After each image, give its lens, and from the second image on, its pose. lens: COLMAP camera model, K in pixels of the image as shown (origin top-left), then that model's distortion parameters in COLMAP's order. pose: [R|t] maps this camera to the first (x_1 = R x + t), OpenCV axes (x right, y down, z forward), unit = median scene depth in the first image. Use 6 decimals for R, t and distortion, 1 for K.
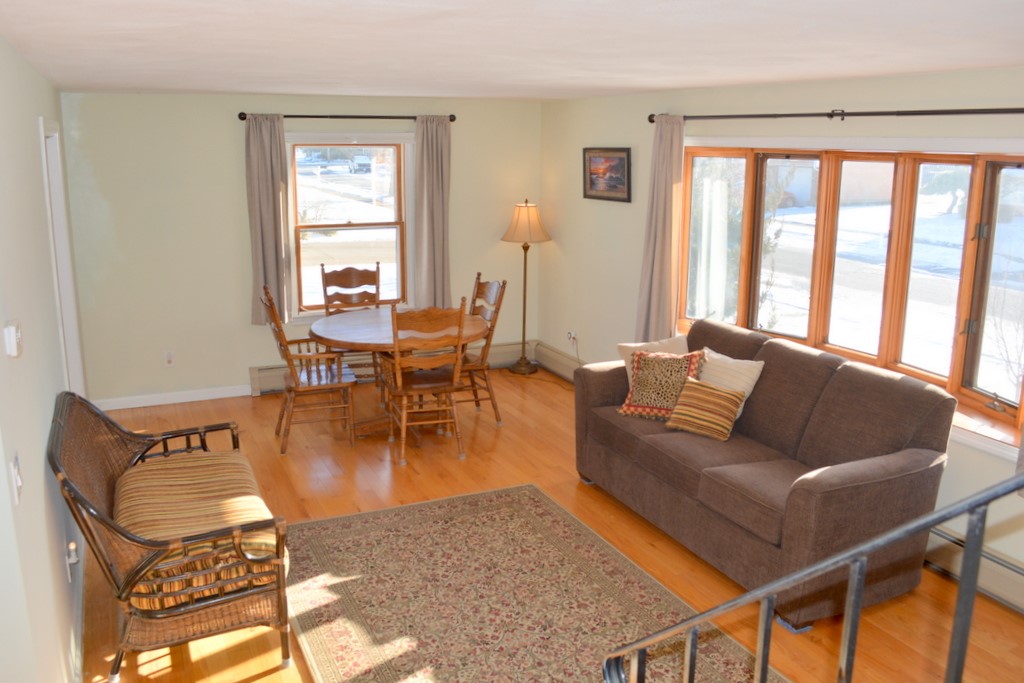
lens RADIAL K [[850.4, 0, 512.0], [0, 850.4, 341.5], [0, 0, 1]] dist [-0.077318, 0.011639]
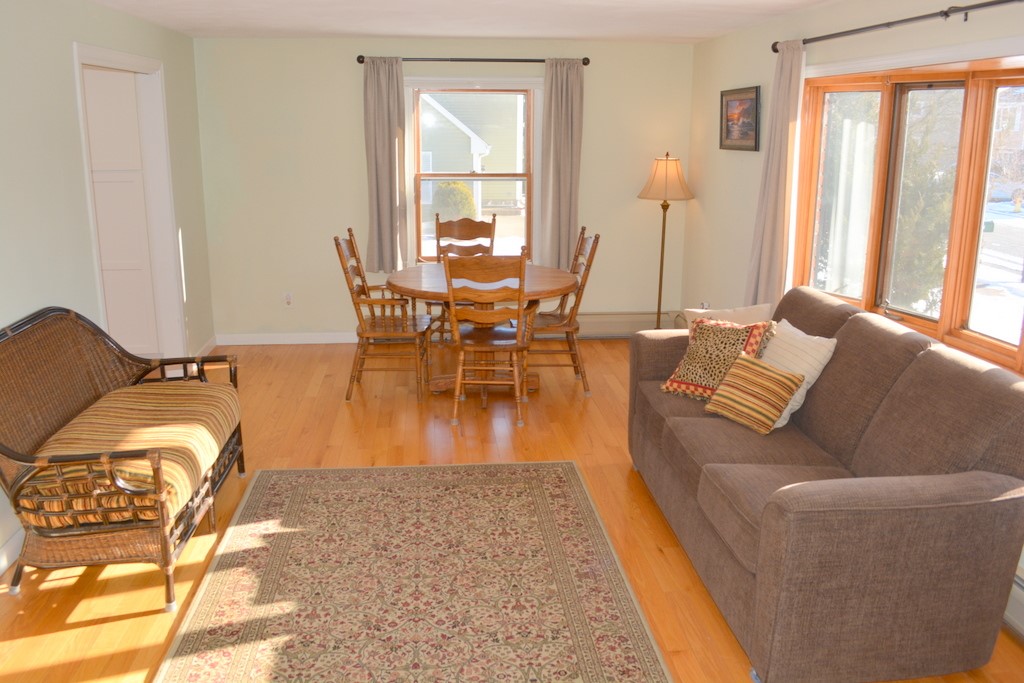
lens RADIAL K [[830.7, 0, 512.0], [0, 830.7, 341.5], [0, 0, 1]] dist [-0.082970, 0.010660]
pose [[0.944845, 0.082075, -0.317068, 0.245429], [-0.074427, 0.996570, 0.036181, 0.019813], [0.318950, -0.010587, 0.947712, 0.186493]]
